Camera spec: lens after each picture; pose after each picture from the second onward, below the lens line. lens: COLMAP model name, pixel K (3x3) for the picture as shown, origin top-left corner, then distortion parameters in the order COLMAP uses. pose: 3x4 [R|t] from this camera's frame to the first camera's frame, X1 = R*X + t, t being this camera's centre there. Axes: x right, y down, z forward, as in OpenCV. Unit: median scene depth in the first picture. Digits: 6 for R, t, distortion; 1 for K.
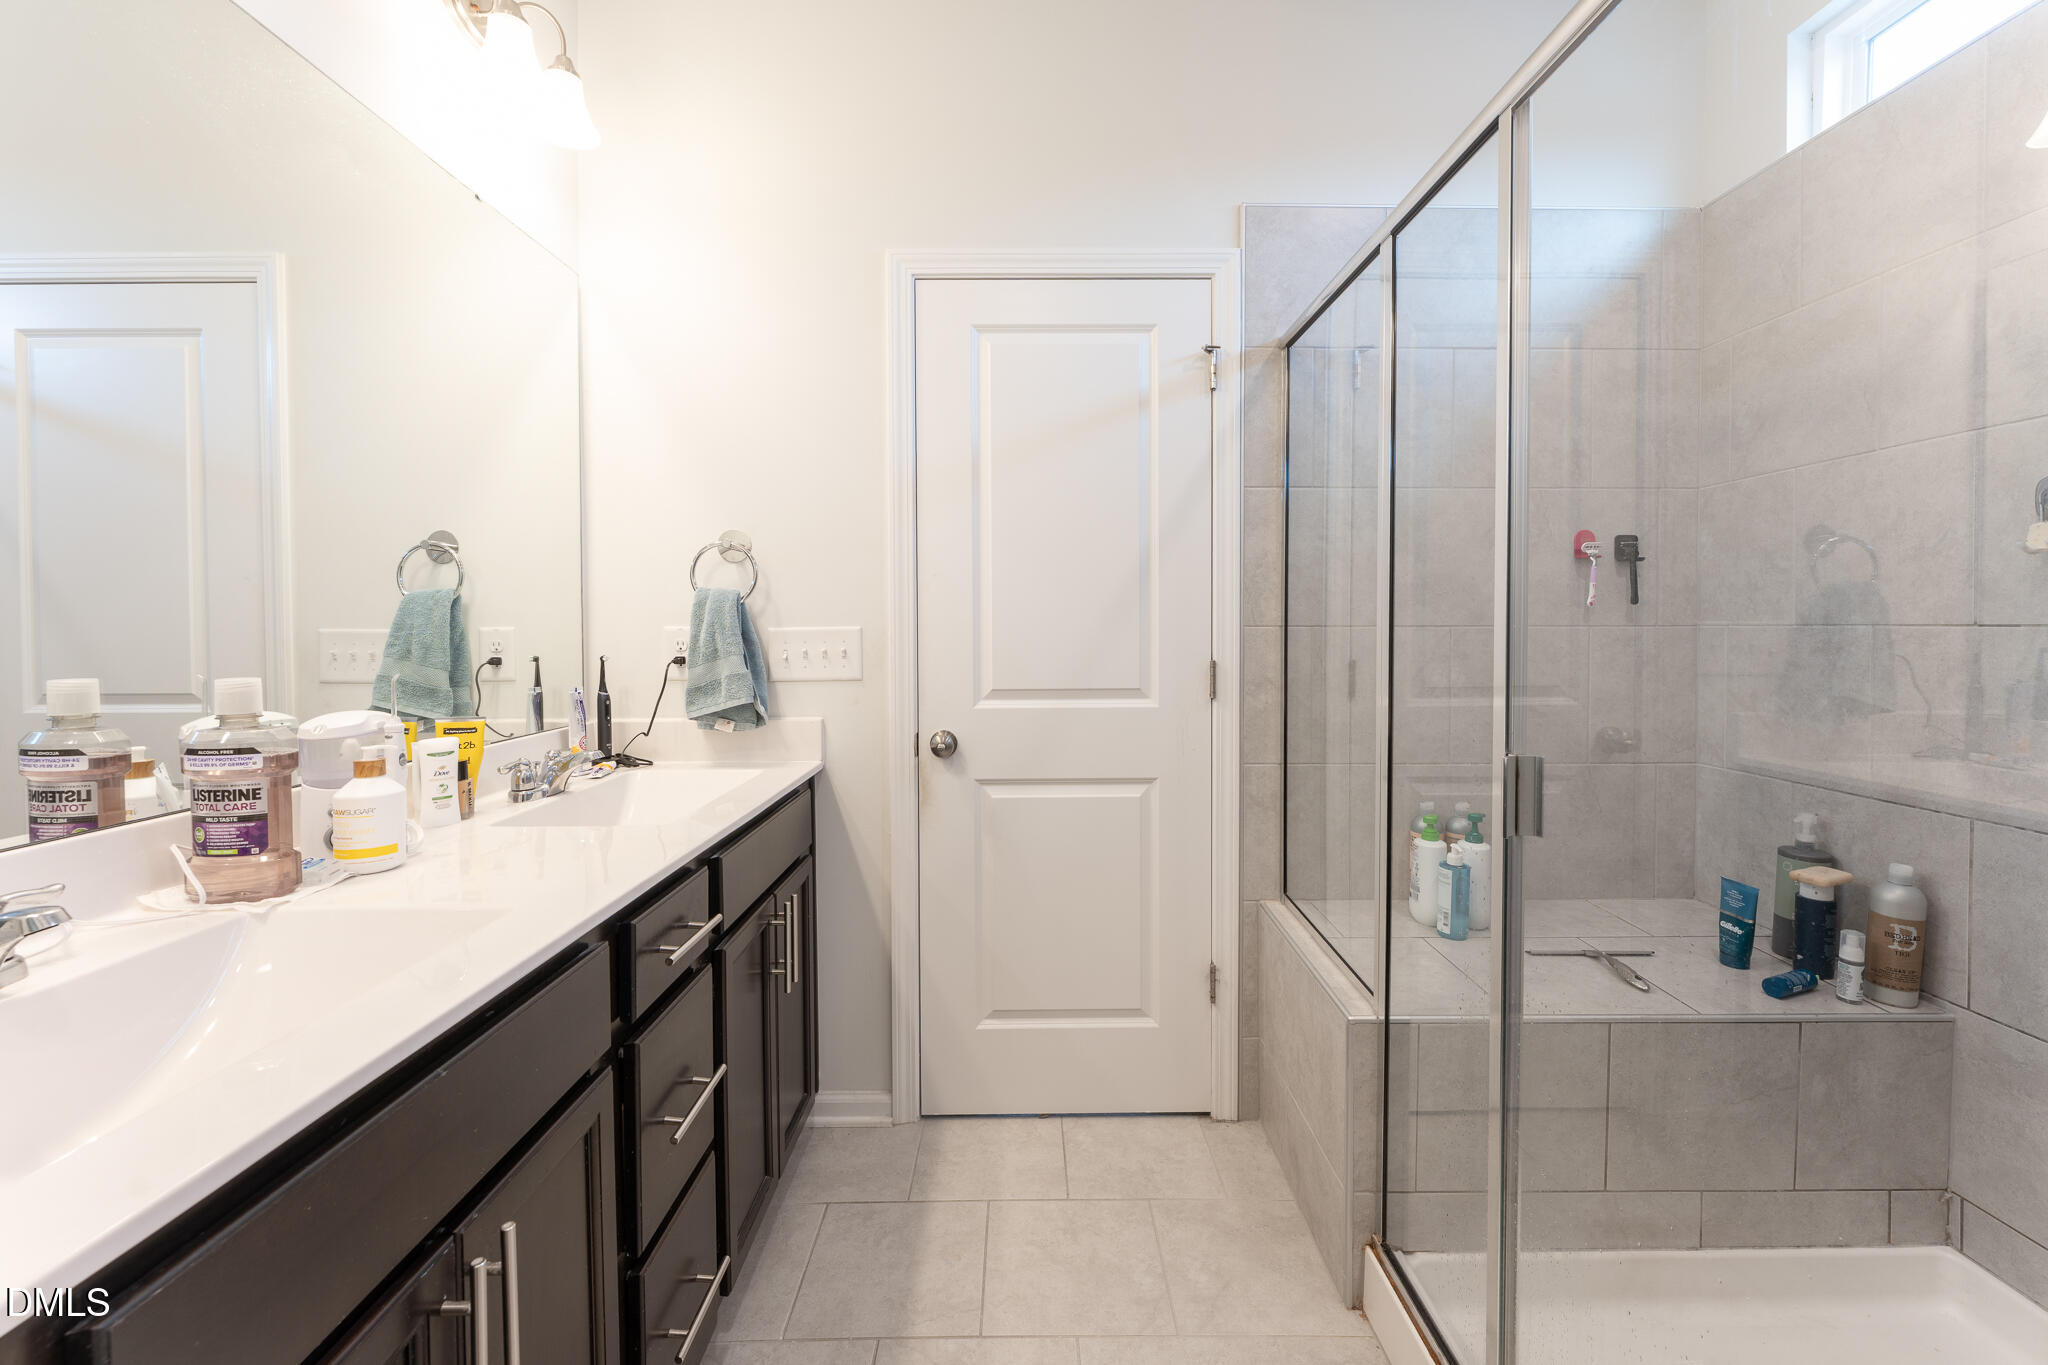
lens RADIAL K [[833.5, 0, 1026.4], [0, 833.5, 644.1], [0, 0, 1]] dist [-0.000253, -0.001064]
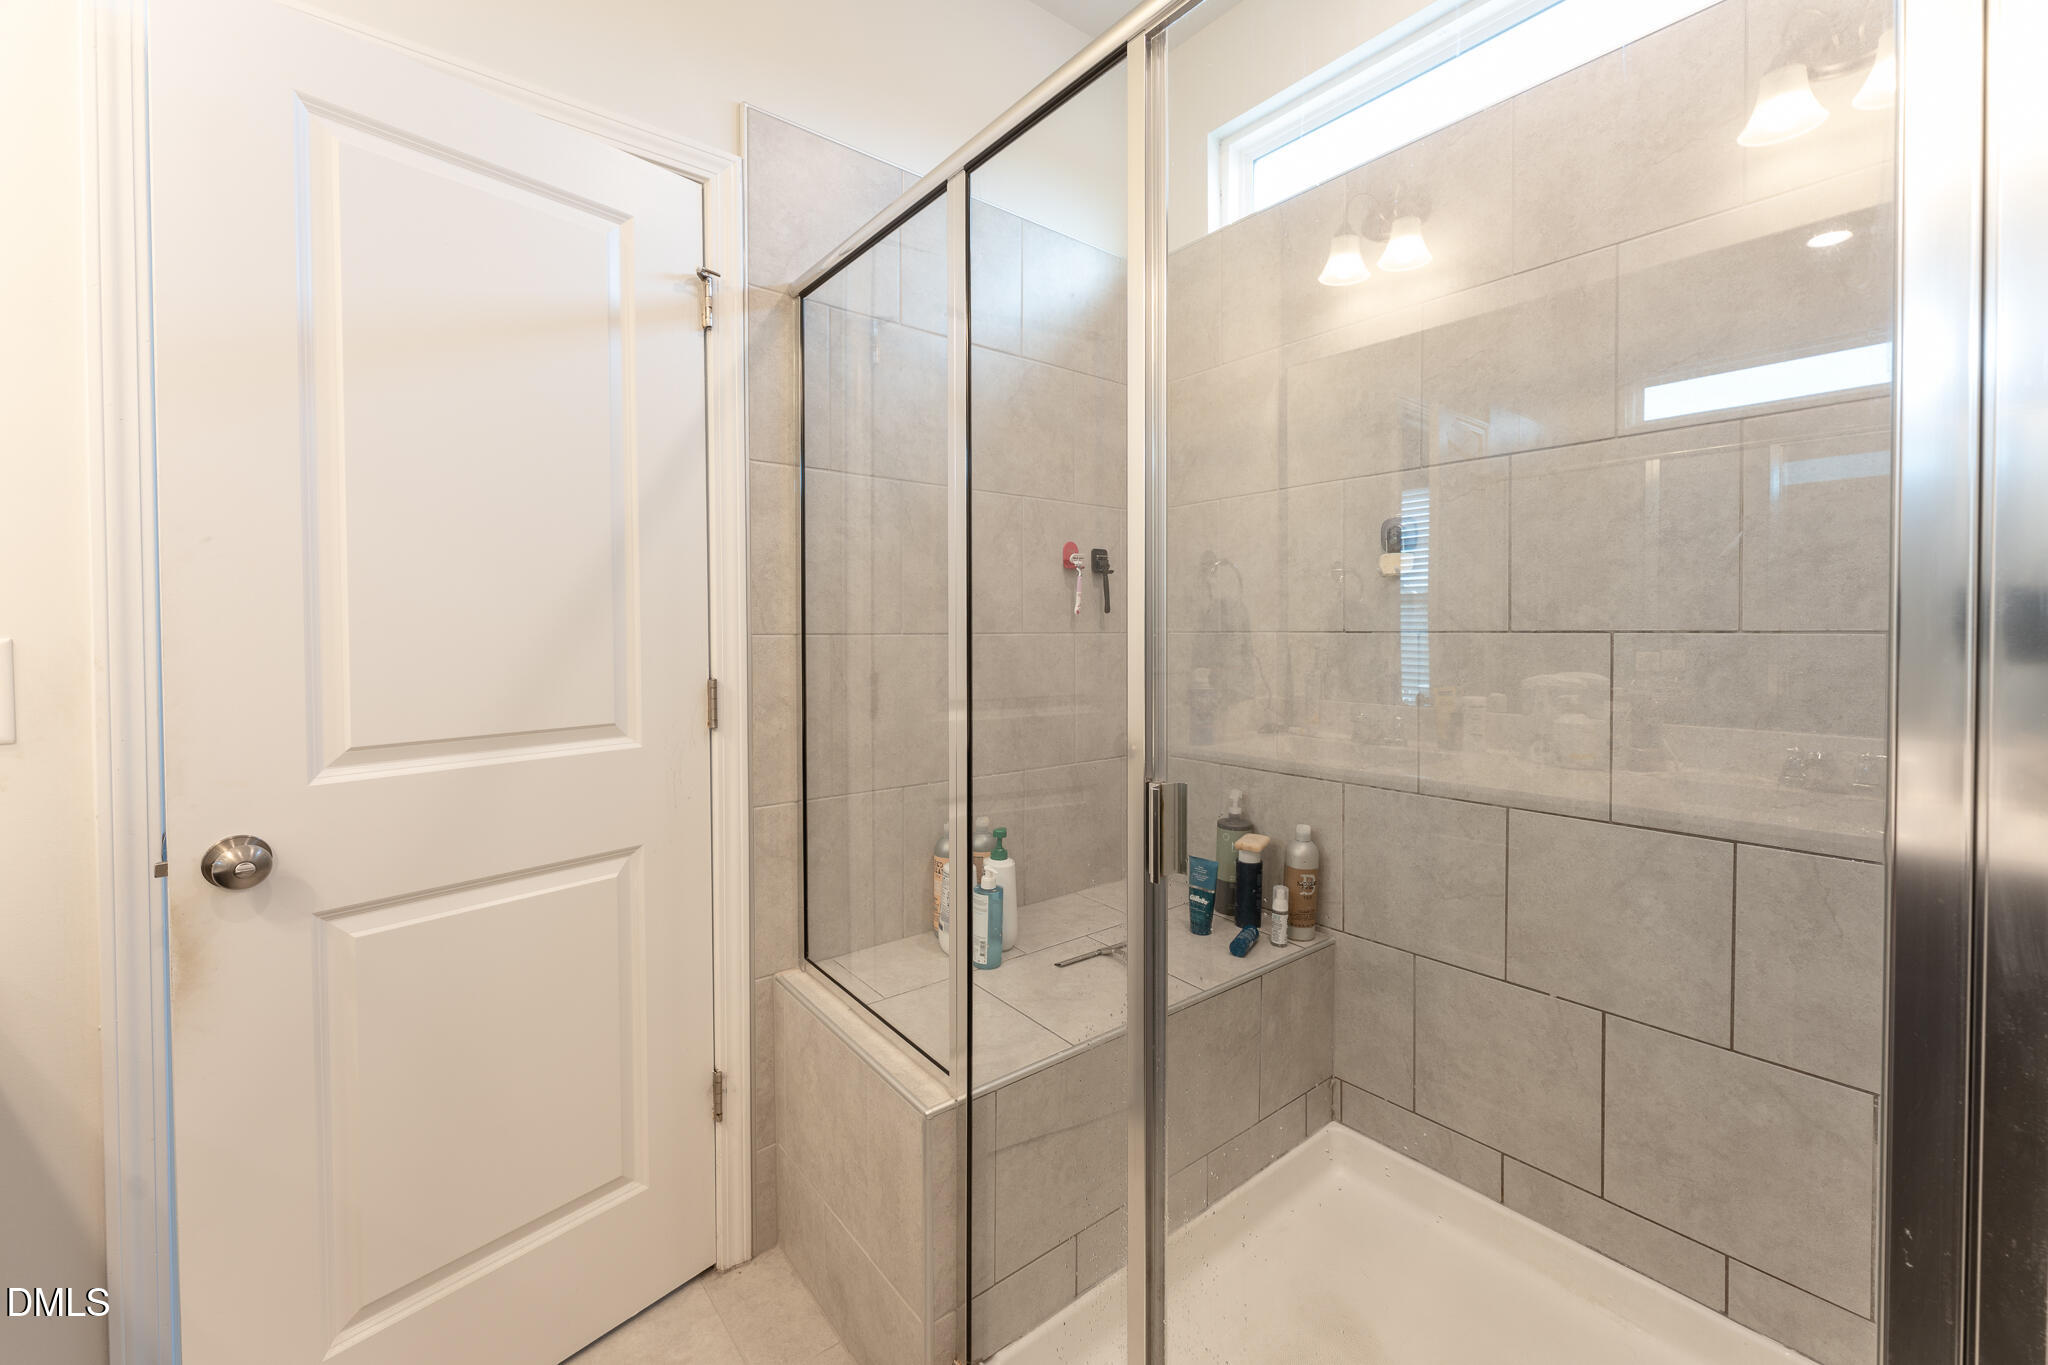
lens RADIAL K [[825.3, 0, 1024.4], [0, 825.3, 644.4], [0, 0, 1]] dist [0.001556, -0.000230]
pose [[0.780426, -0.011977, 0.625133, -0.030815], [0.016534, 0.999862, -0.001485, -0.007377], [-0.625029, 0.011495, 0.780517, 0.238068]]
